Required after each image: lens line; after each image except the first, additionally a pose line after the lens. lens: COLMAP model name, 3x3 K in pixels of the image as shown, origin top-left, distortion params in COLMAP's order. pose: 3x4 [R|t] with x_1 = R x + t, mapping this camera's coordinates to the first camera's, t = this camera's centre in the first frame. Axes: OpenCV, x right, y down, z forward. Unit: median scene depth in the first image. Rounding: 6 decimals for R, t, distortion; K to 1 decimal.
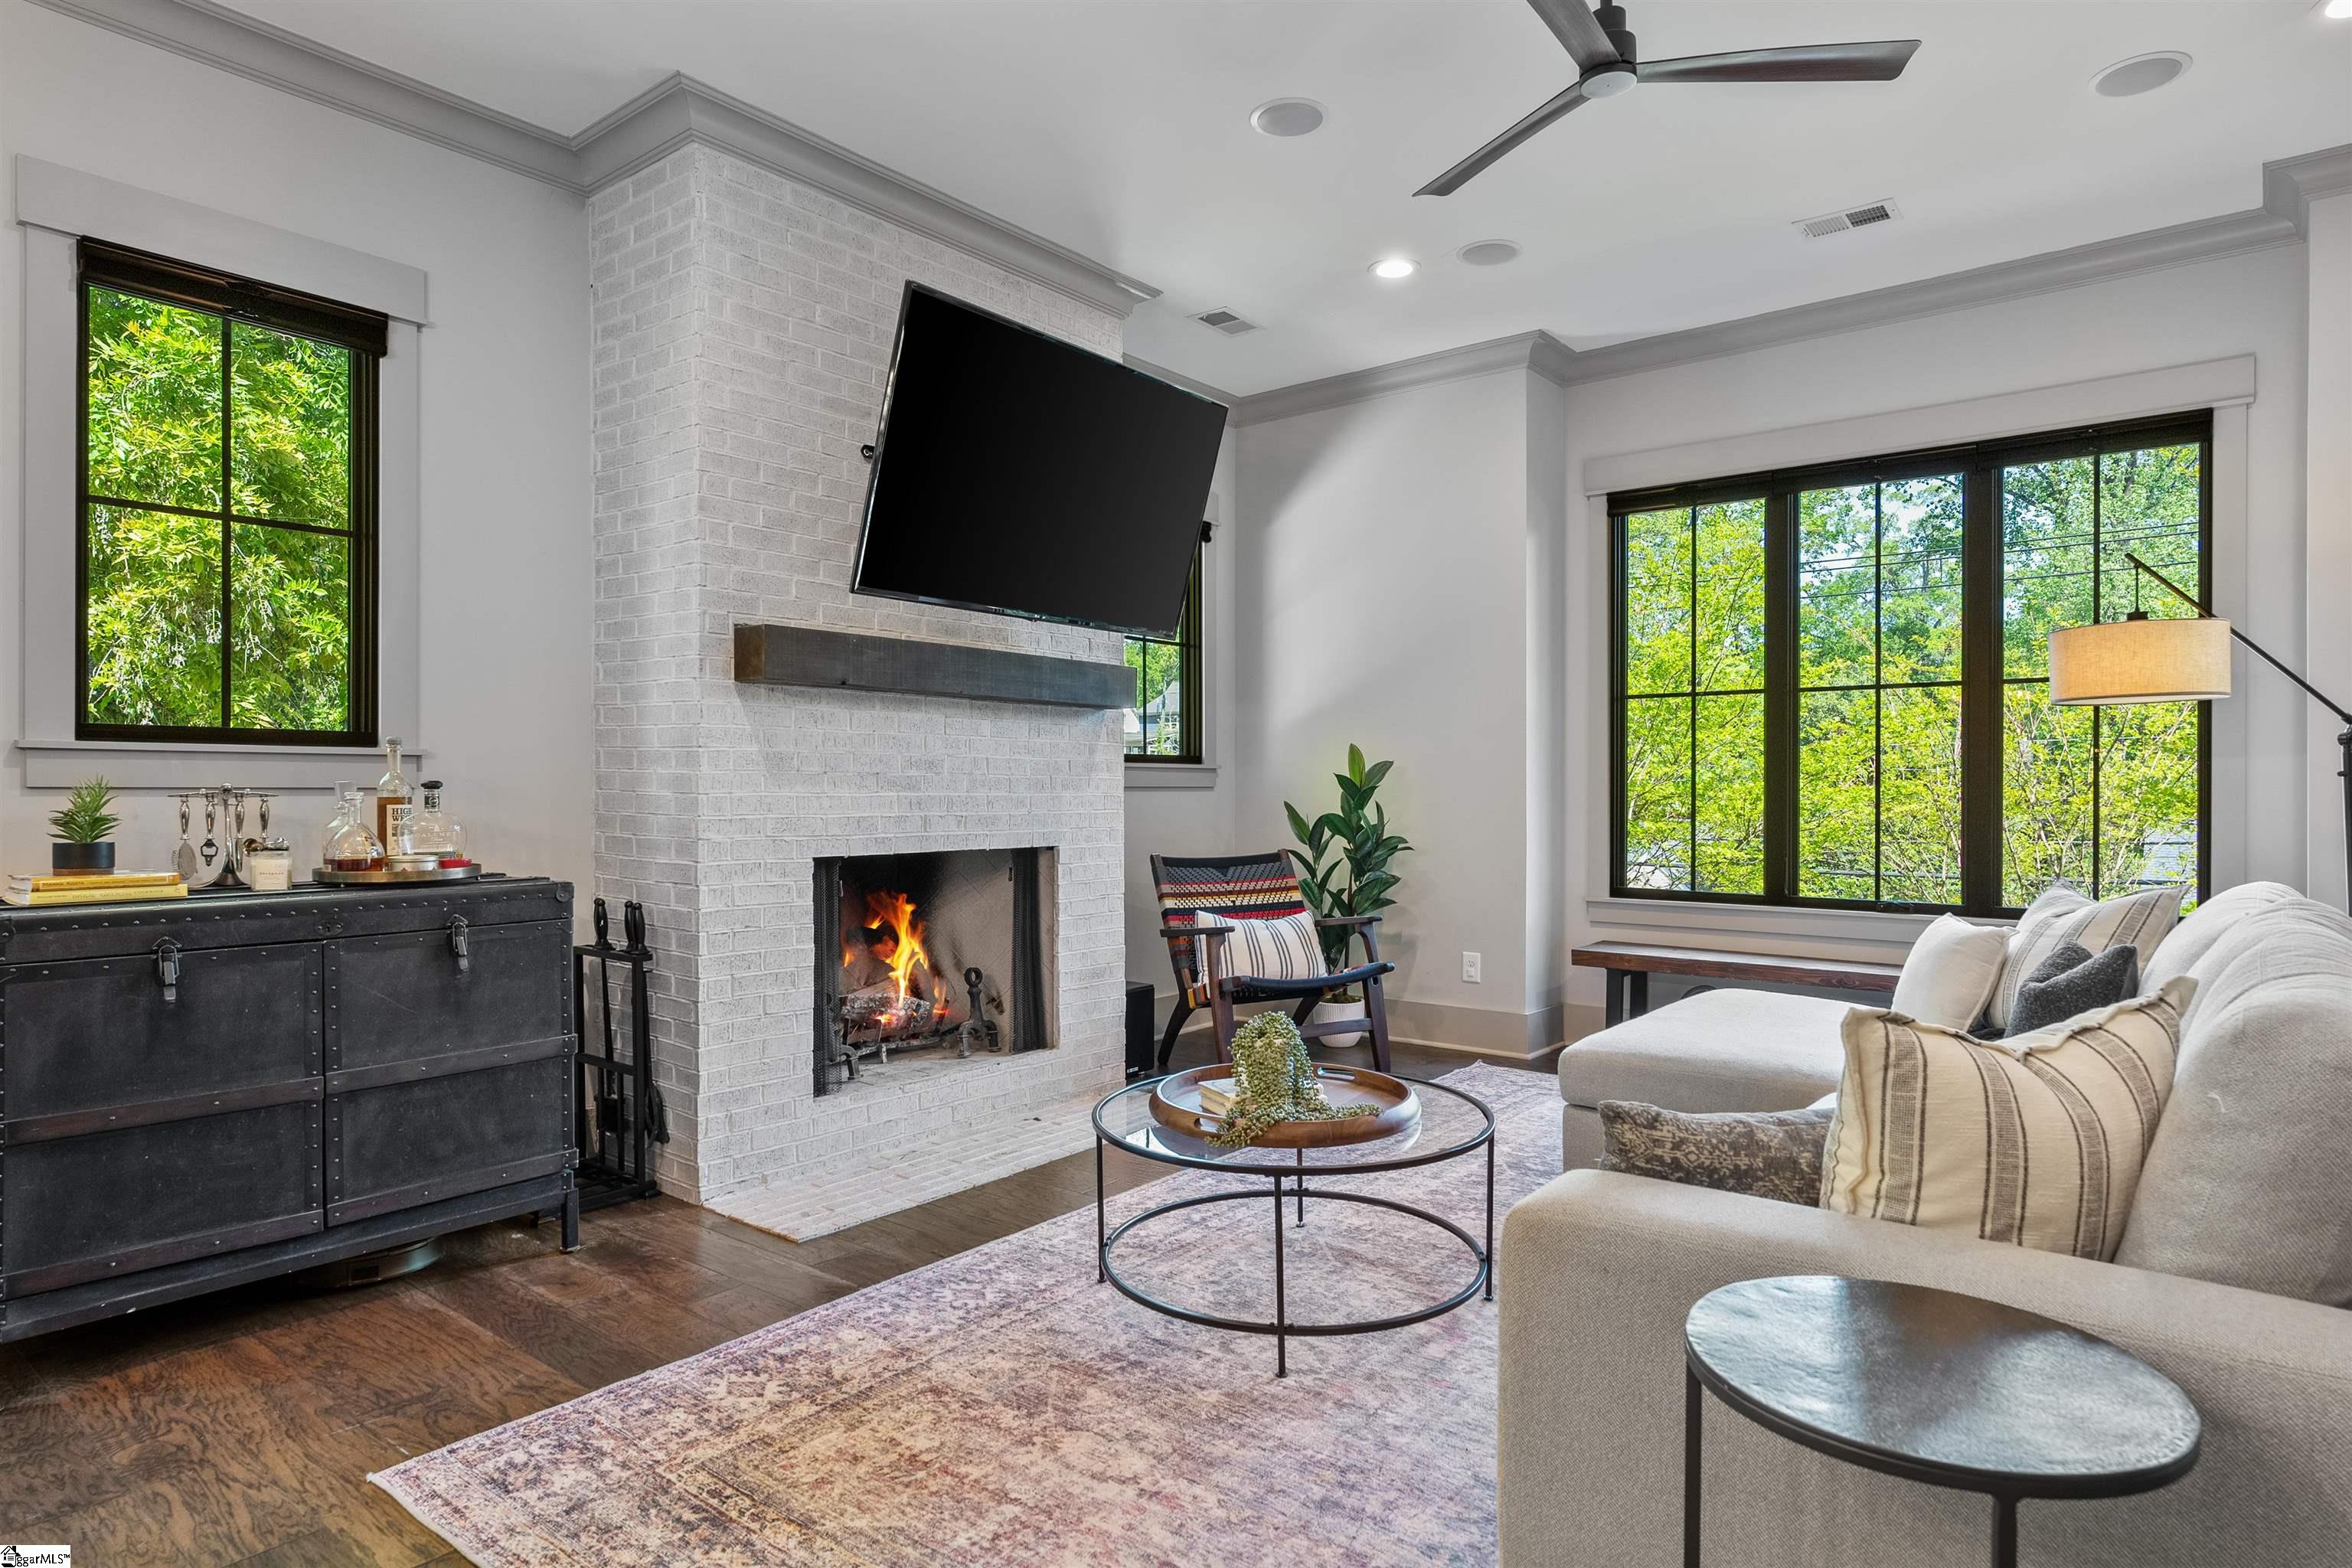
lens RADIAL K [[1349.5, 0, 1175.2], [0, 1349.5, 799.6], [0, 0, 1]] dist [0.001947, -0.000510]
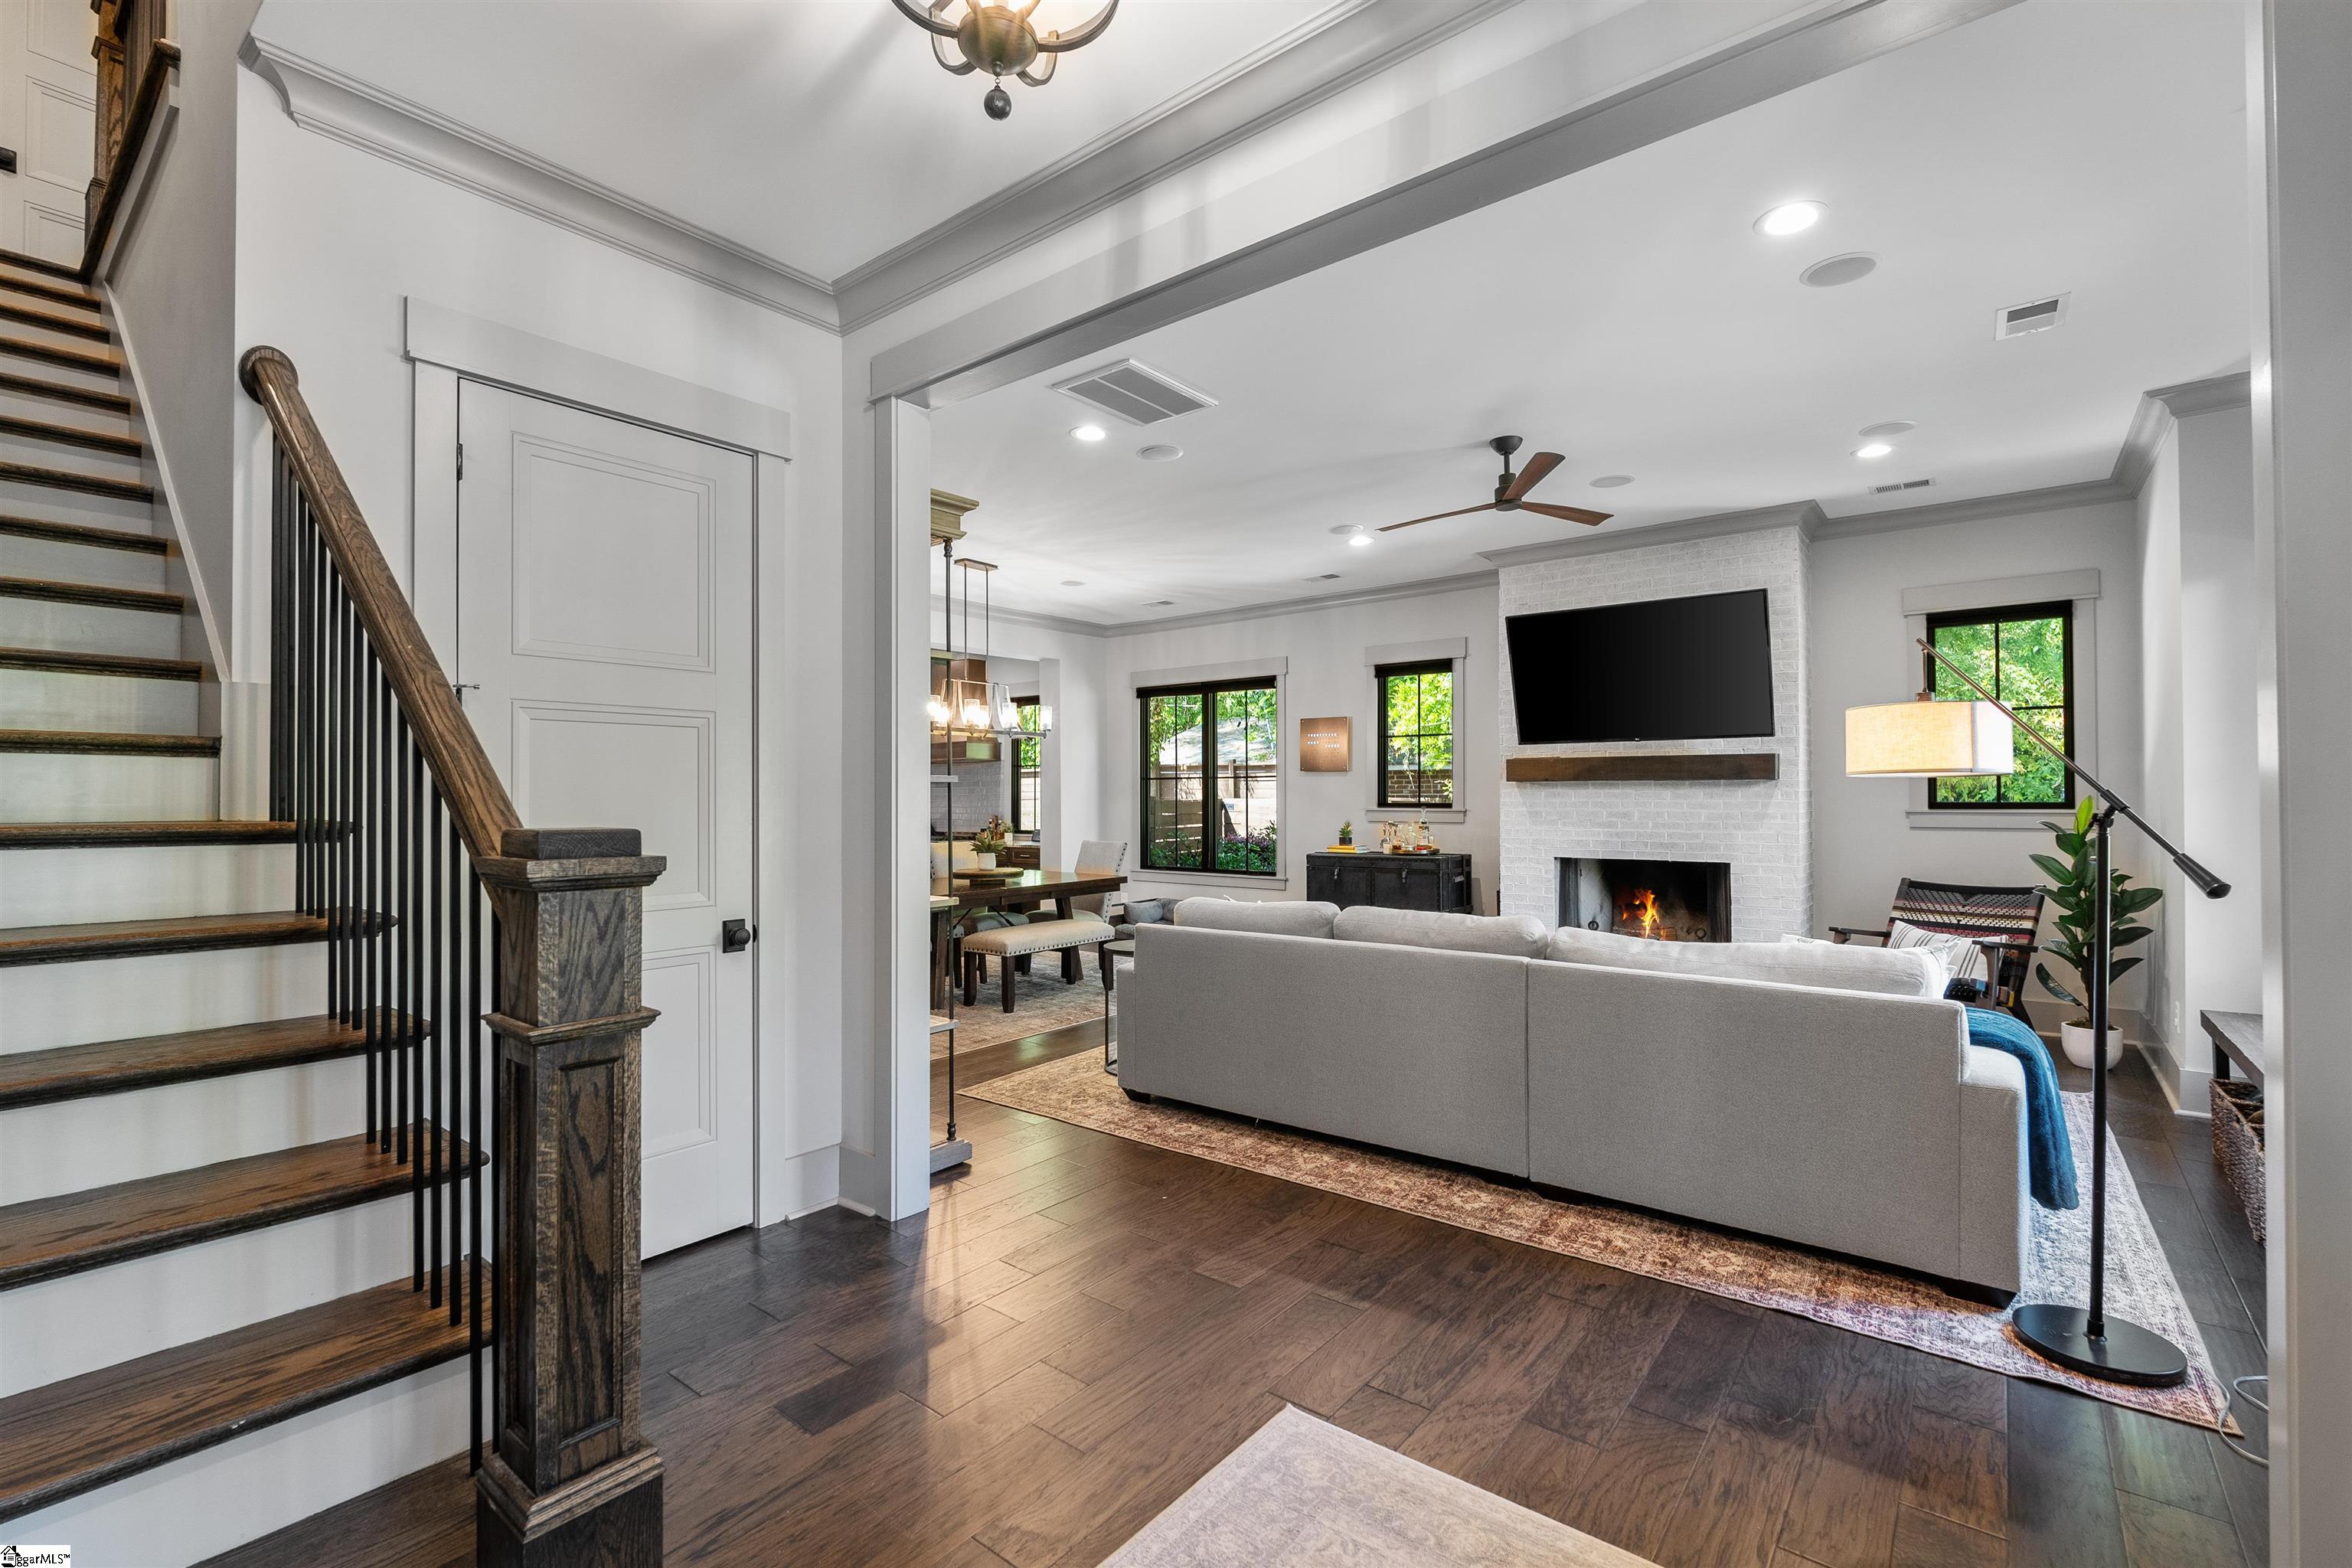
lens RADIAL K [[1028.3, 0, 1174.9], [0, 1028.3, 788.9], [0, 0, 1]] dist [-0.001224, -0.000480]
pose [[-0.005428, -0.009066, -0.999944, 1.196198], [-0.005123, 0.999946, -0.009038, -0.042725], [0.999972, 0.005074, -0.005474, 0.310031]]
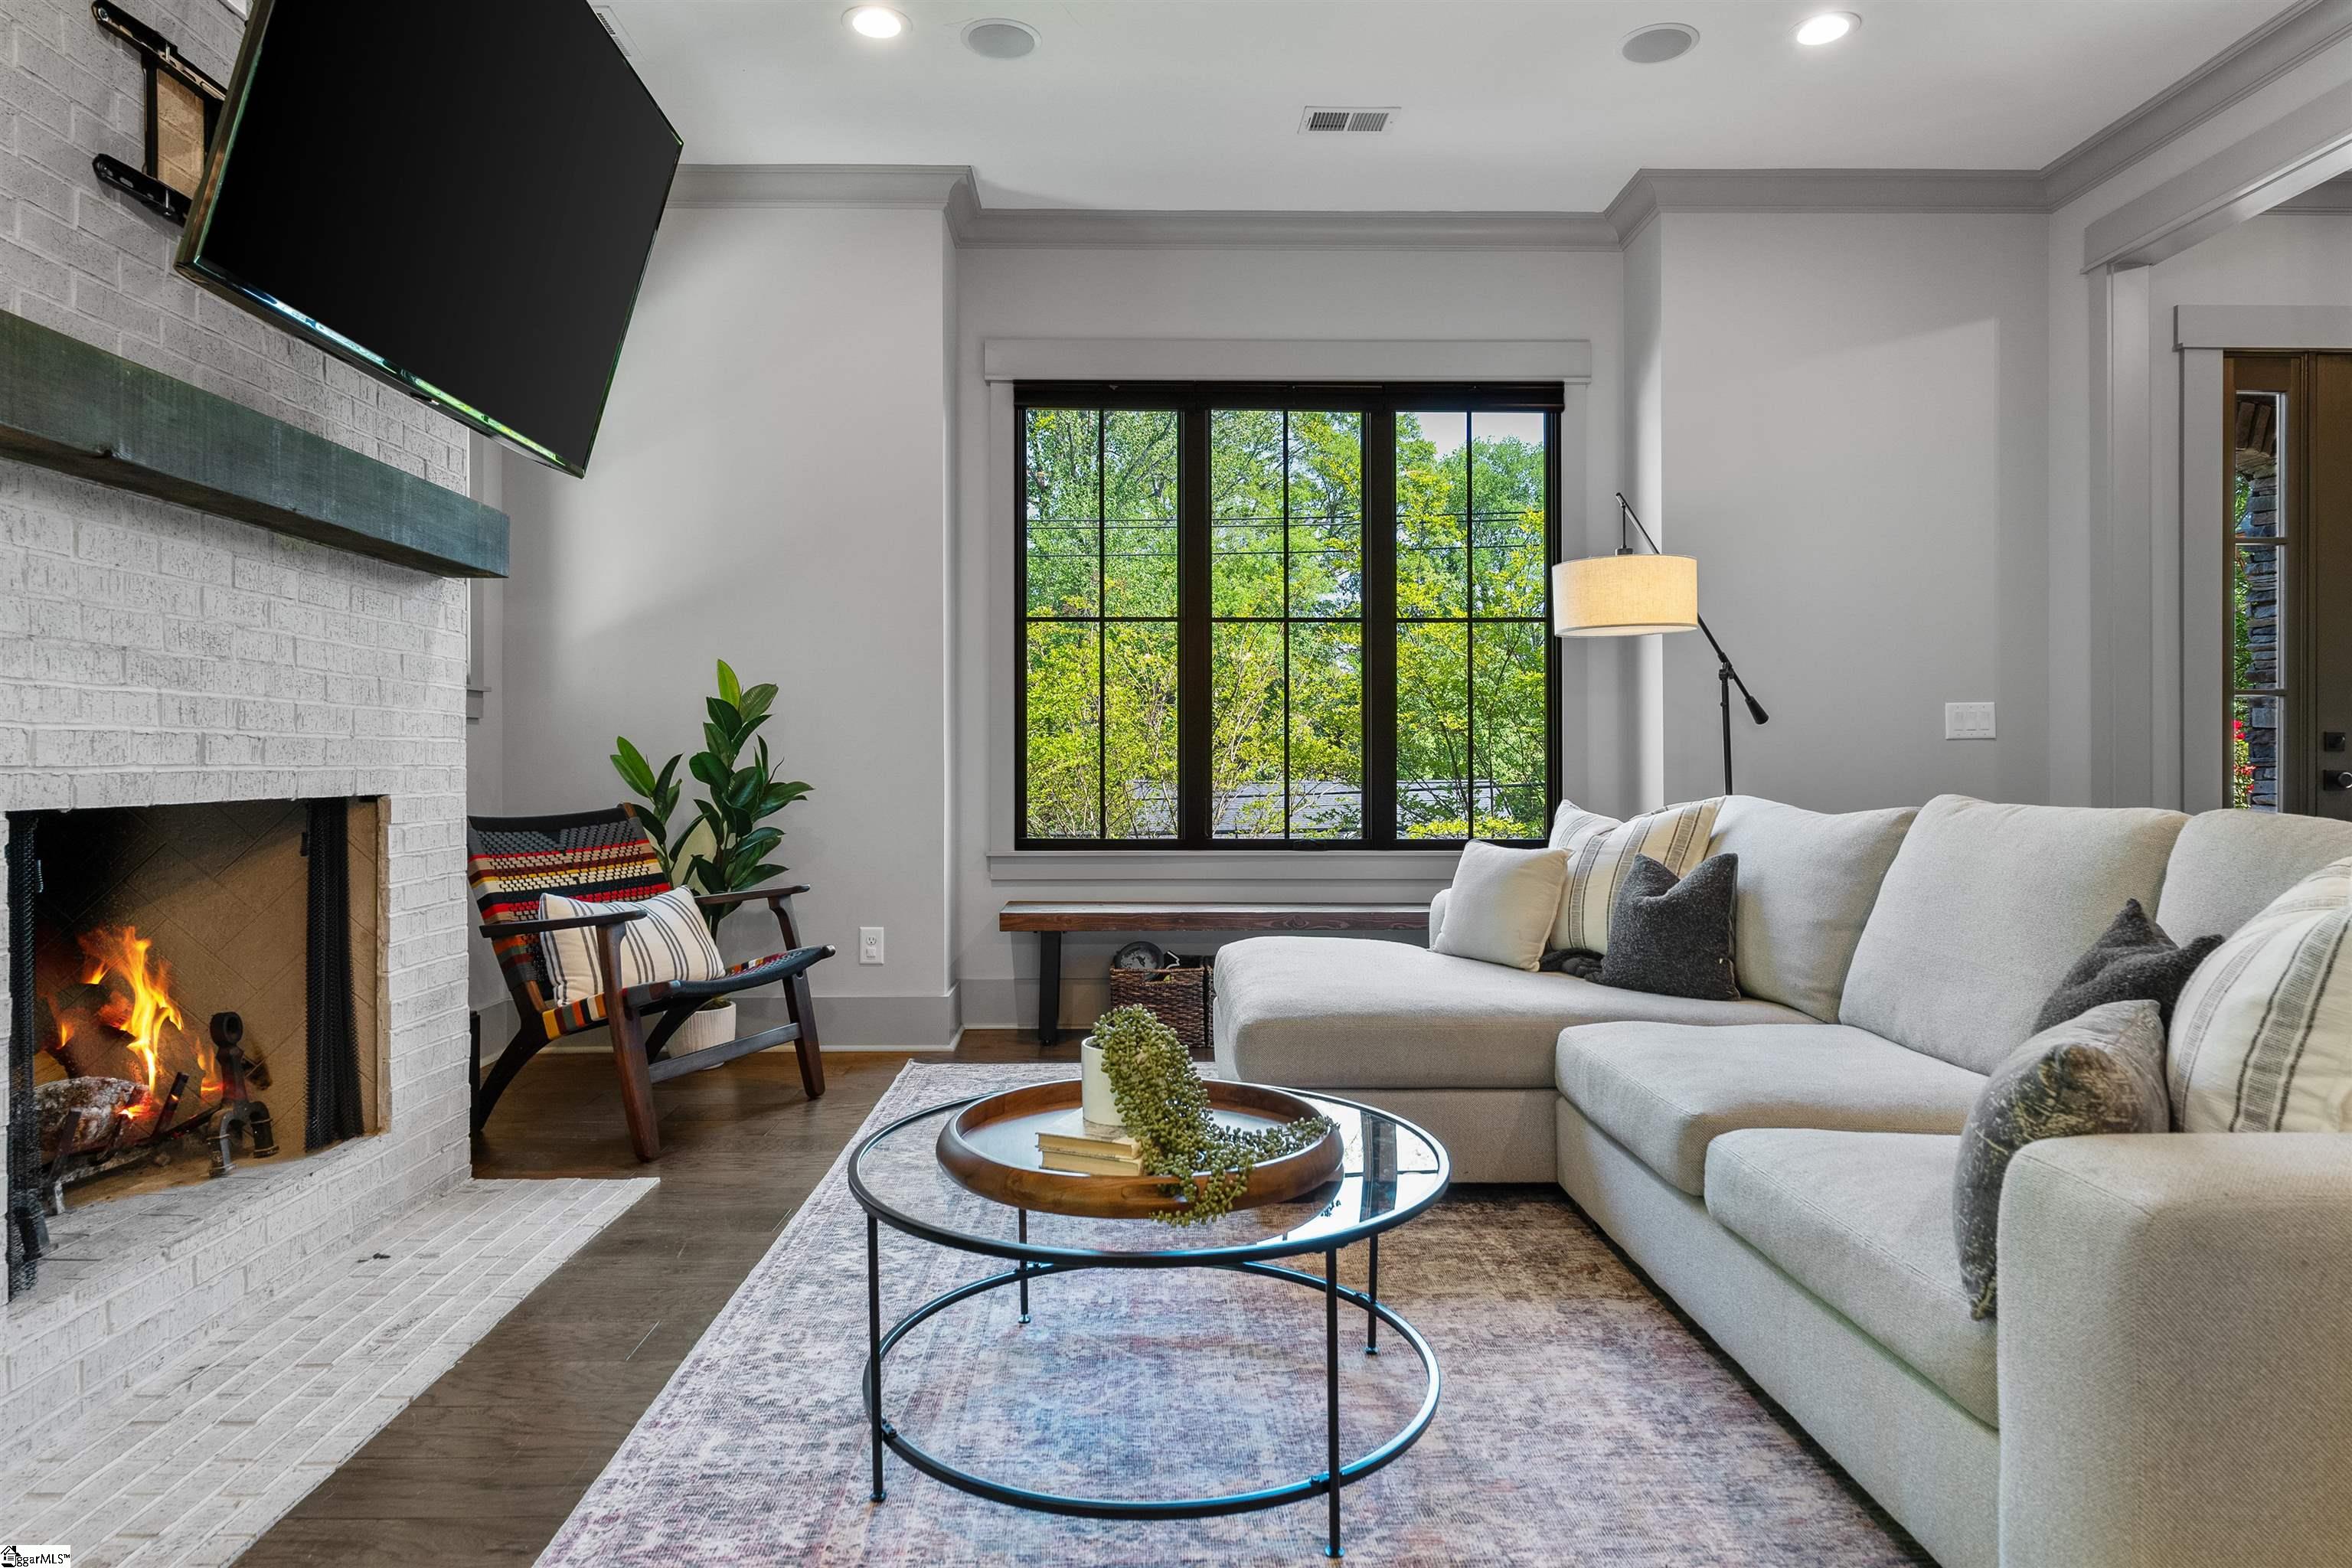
lens RADIAL K [[1440.5, 0, 1171.2], [0, 1440.5, 761.3], [0, 0, 1]] dist [0.001553, 0.003064]
pose [[0.764982, -0.003320, 0.644044, -0.232353], [0.008847, 0.999947, -0.005353, 0.025932], [-0.643991, 0.009793, 0.764970, 0.280315]]
